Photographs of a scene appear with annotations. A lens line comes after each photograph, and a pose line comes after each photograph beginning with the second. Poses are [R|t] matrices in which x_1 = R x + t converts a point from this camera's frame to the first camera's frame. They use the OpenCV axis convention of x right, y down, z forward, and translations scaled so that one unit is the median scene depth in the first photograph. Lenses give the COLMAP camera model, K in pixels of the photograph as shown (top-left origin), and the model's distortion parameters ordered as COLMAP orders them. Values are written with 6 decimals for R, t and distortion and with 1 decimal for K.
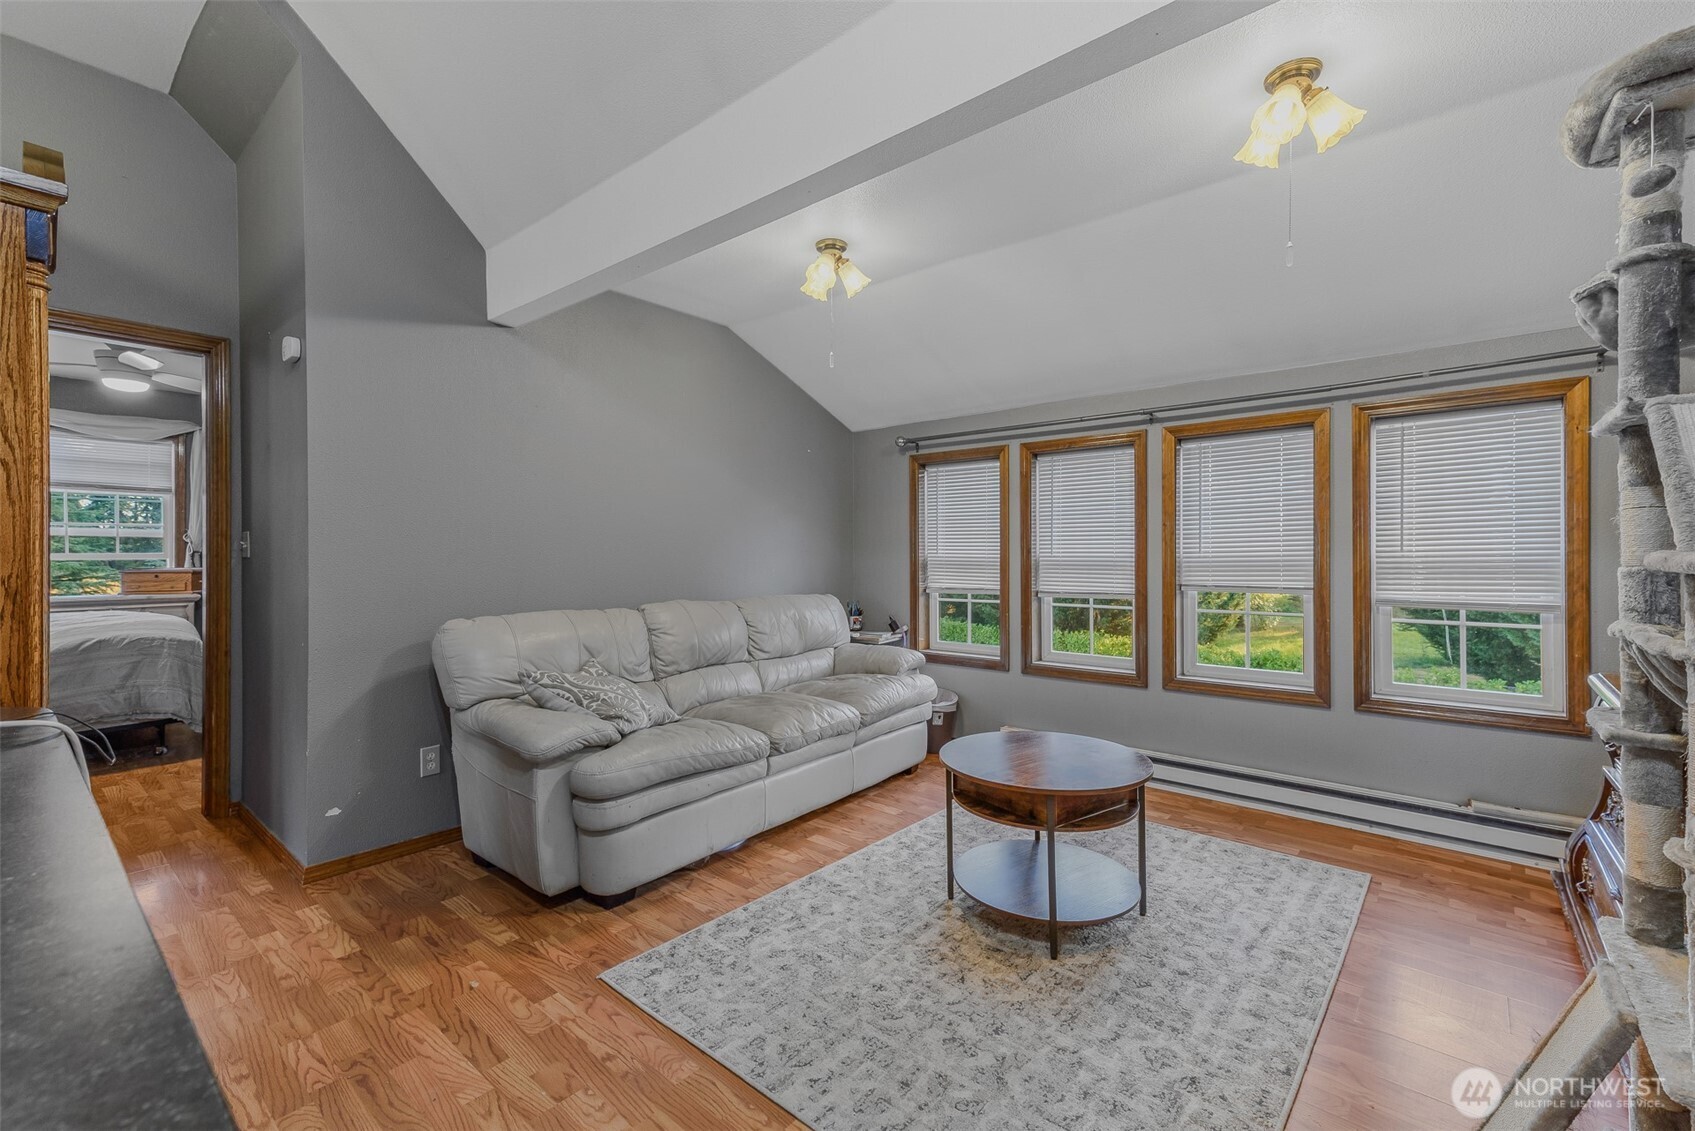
lens RADIAL K [[728.6, 0, 840.2], [0, 728.6, 551.3], [0, 0, 1]] dist [0.003374, -0.000125]
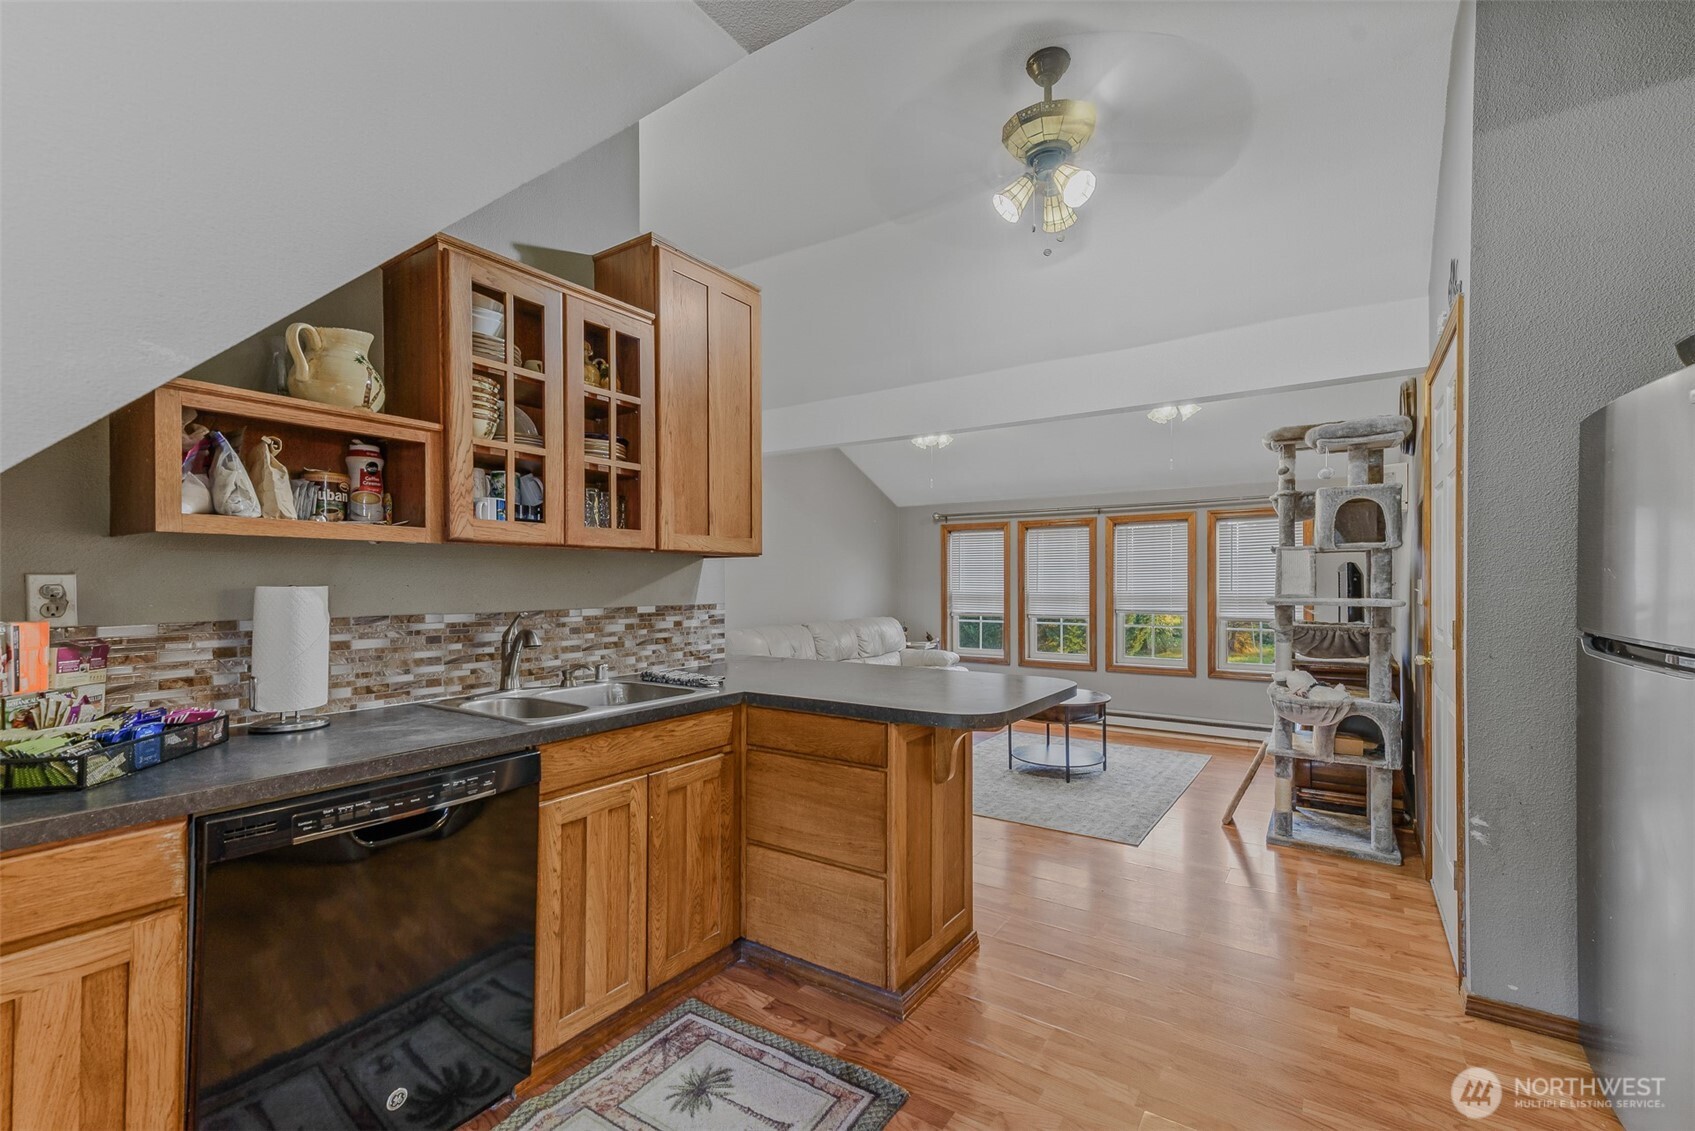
lens RADIAL K [[728.6, 0, 852.1], [0, 728.6, 582.5], [0, 0, 1]] dist [0.003374, -0.000125]
pose [[0.992868, -0.001096, 0.119214, -0.303119], [0.000394, 0.999982, 0.005908, -0.024234], [-0.119218, -0.005819, 0.992851, -0.537808]]
